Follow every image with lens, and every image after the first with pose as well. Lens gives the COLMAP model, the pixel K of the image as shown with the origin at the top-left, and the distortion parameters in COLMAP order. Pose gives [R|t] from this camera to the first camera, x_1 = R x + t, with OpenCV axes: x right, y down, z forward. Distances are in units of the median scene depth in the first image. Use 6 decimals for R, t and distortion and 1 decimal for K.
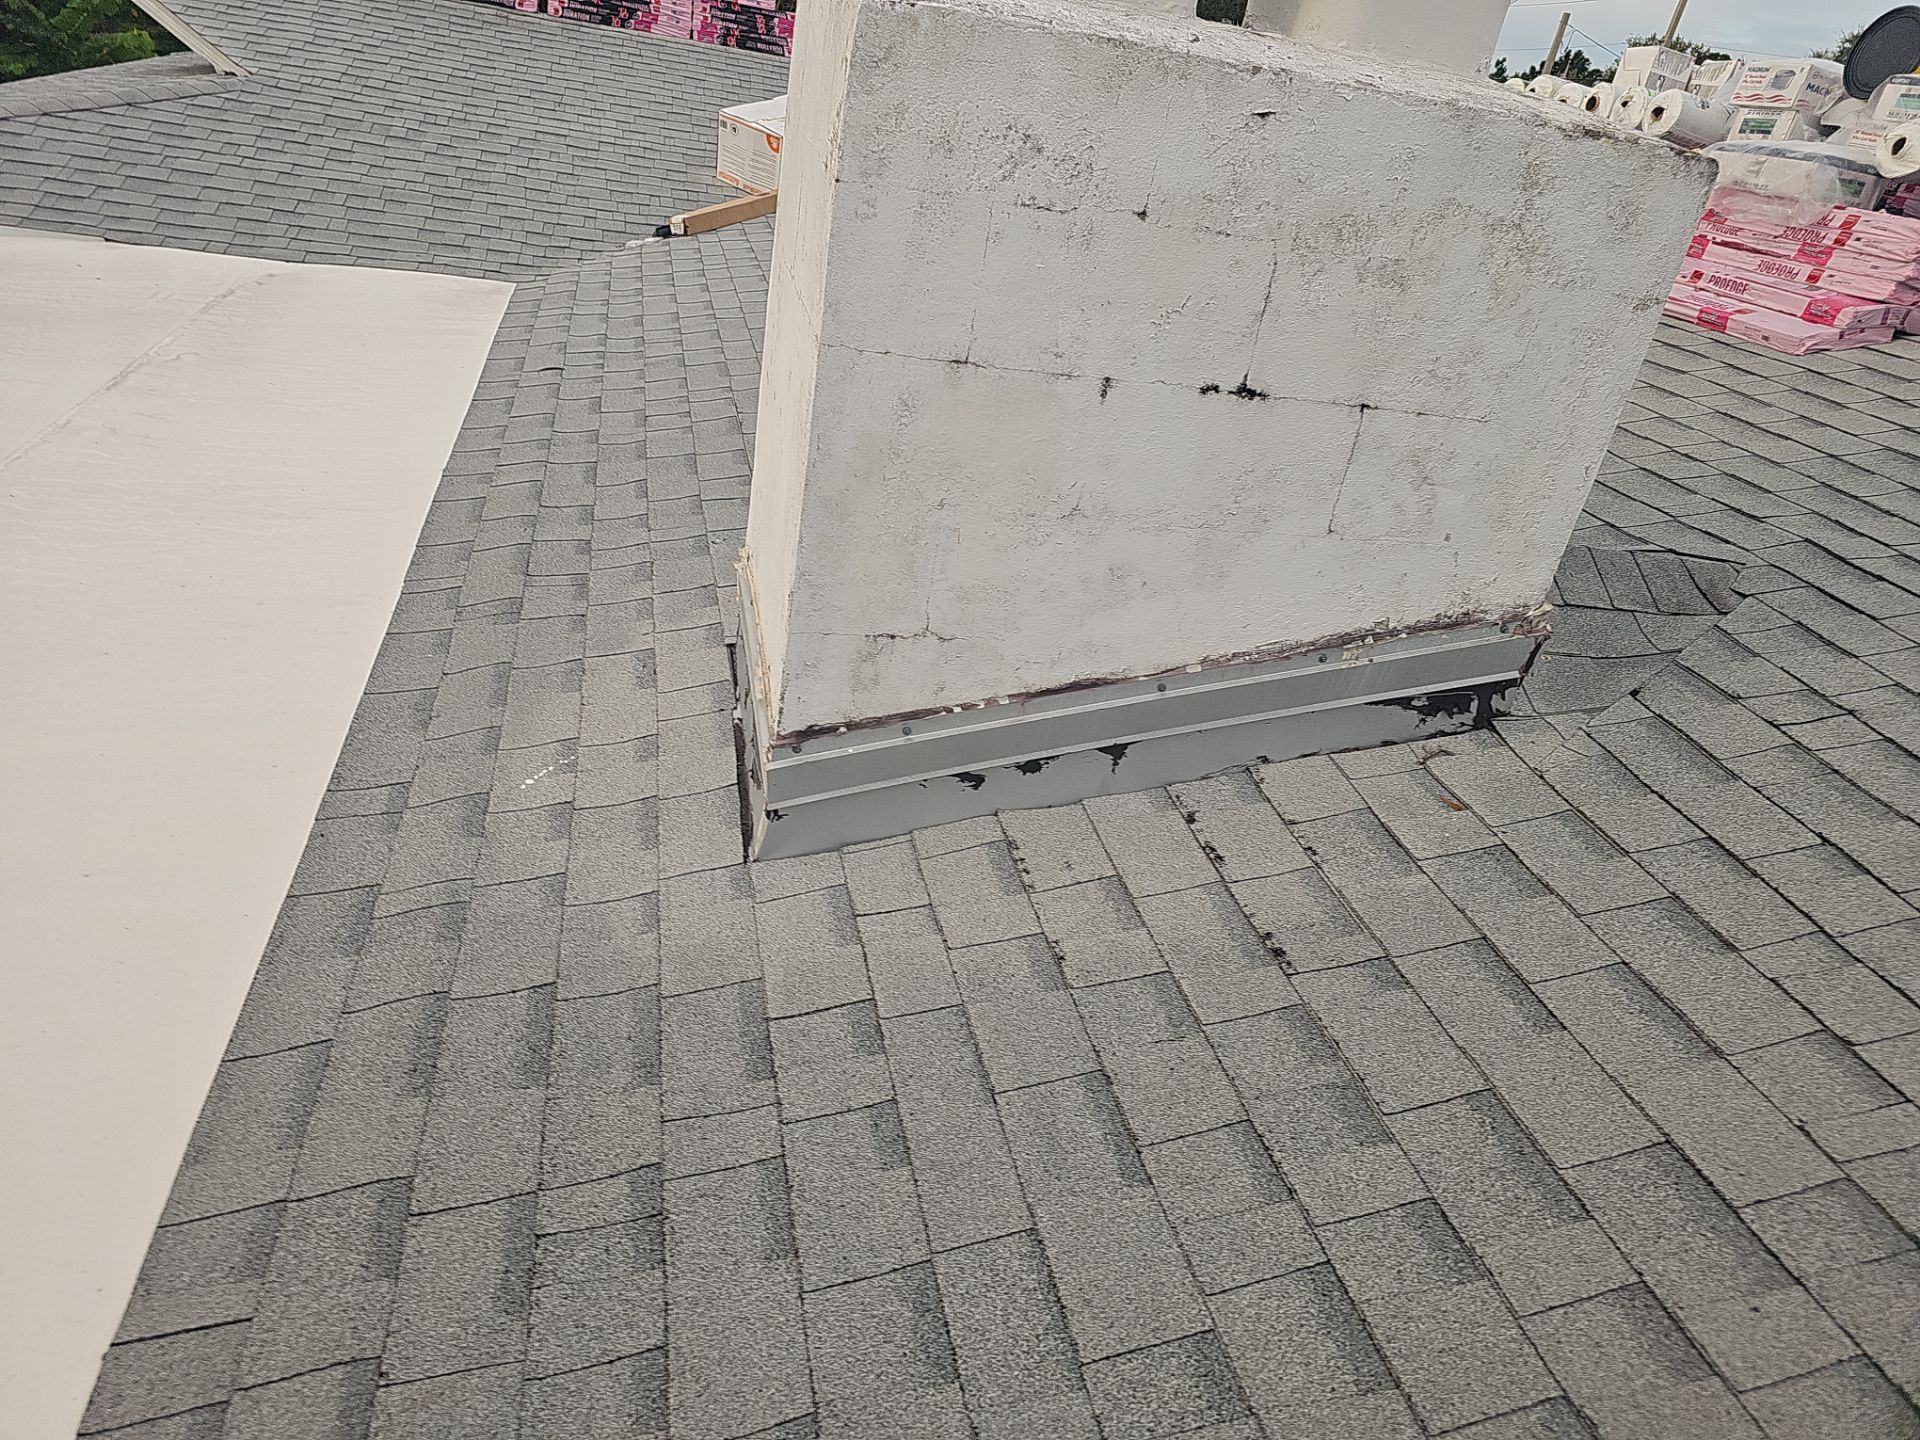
lens RADIAL K [[1258.7, 0, 949.9], [0, 1258.7, 713.2], [0, 0, 1]] dist [0.058040, -0.040250]
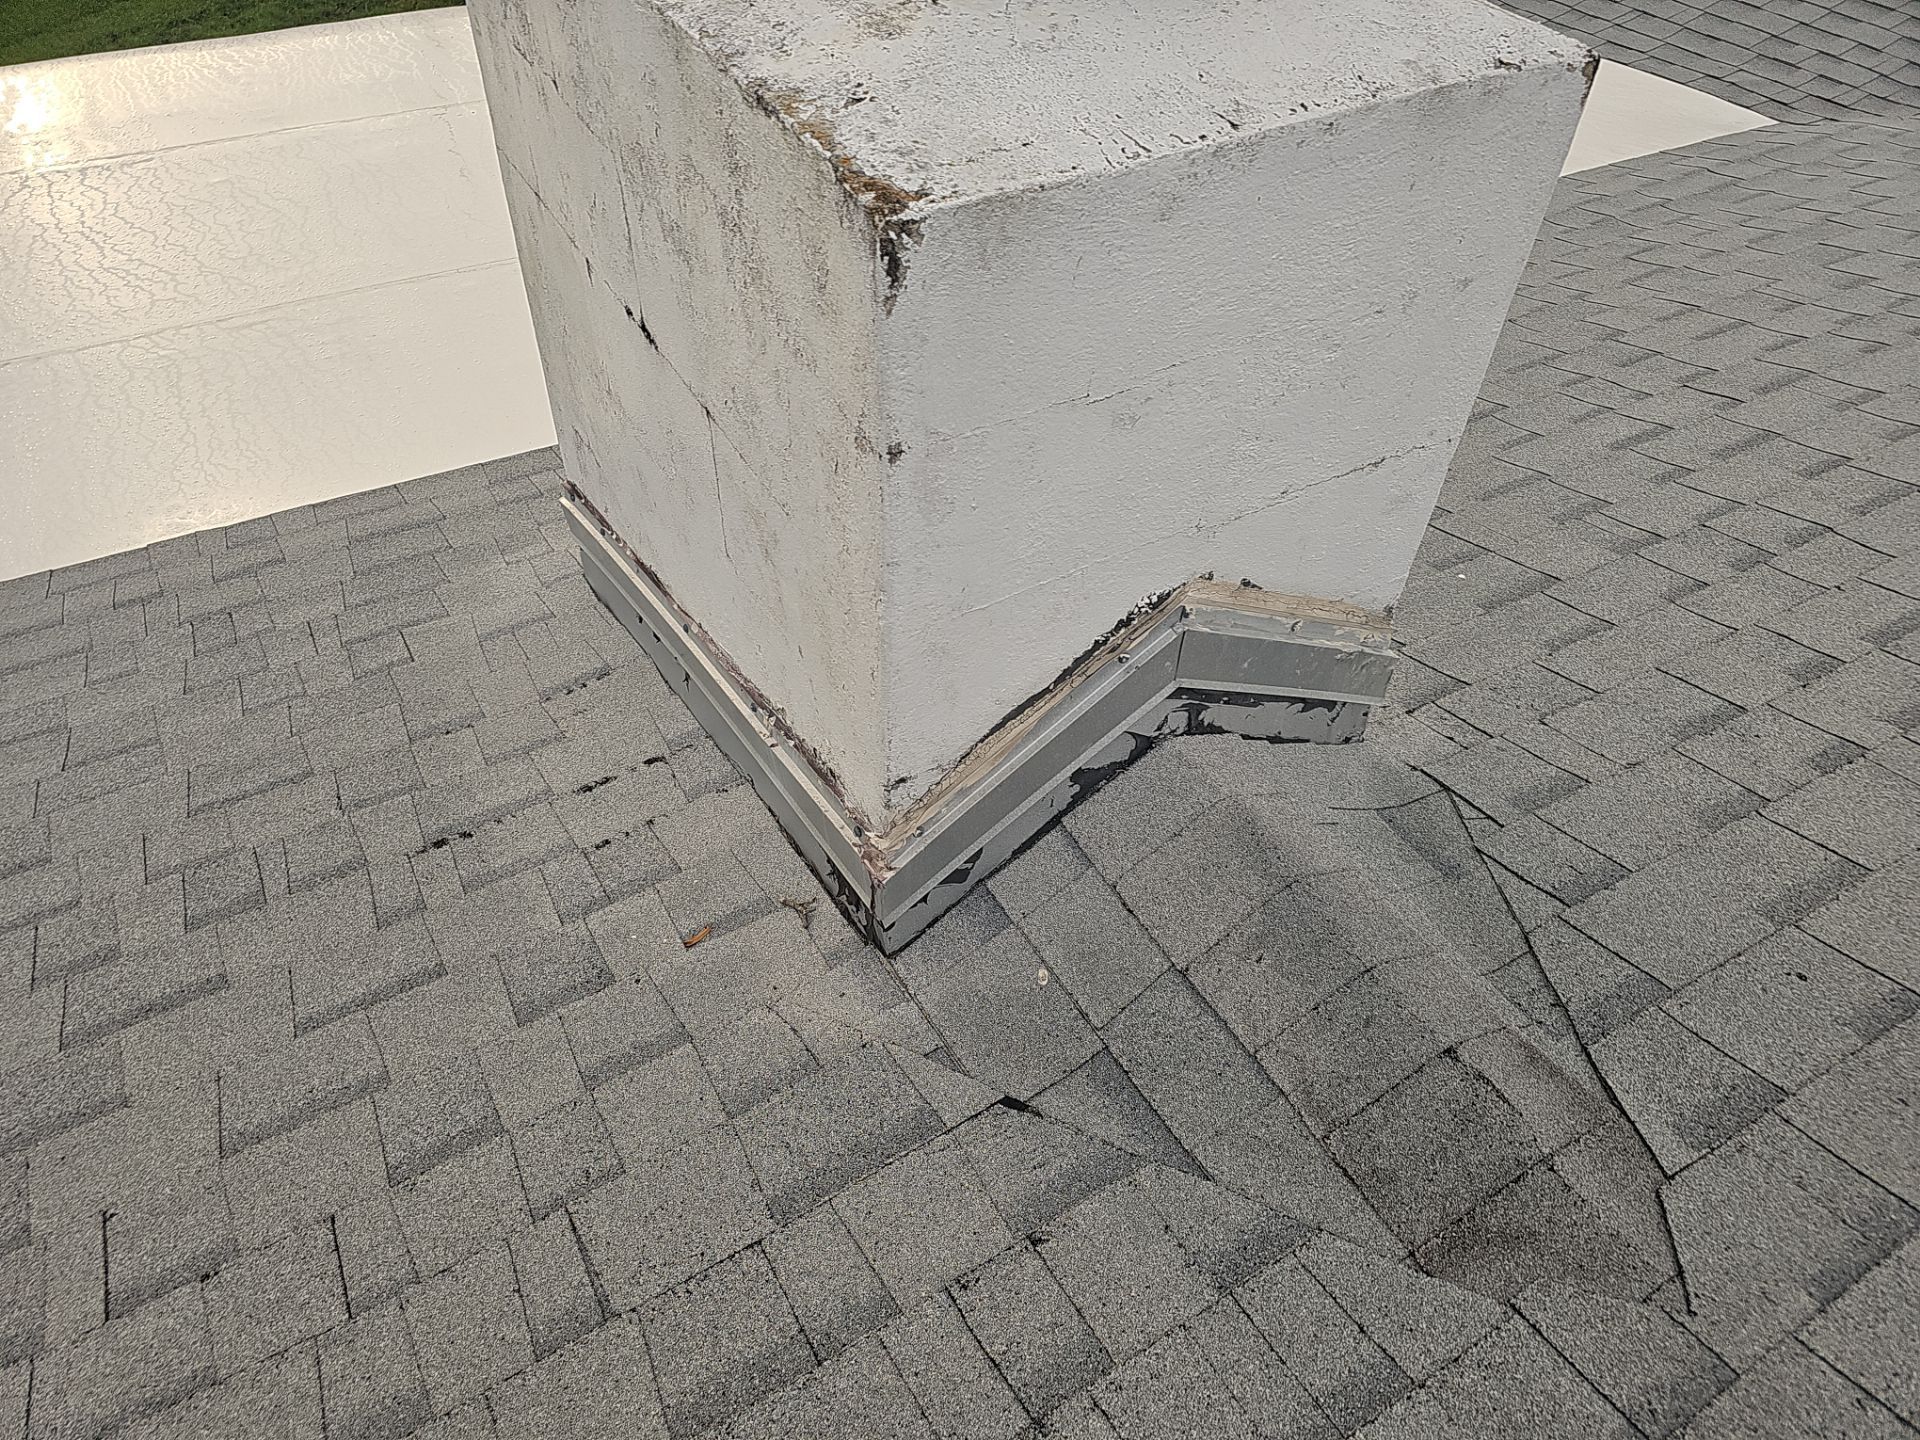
lens RADIAL K [[1258.7, 0, 949.9], [0, 1258.7, 713.2], [0, 0, 1]] dist [0.058040, -0.040250]
pose [[0.317933, 0.568162, -0.759020, 0.964158], [-0.441574, 0.797165, 0.411753, -0.435549], [0.839006, 0.204253, 0.504330, 0.697651]]
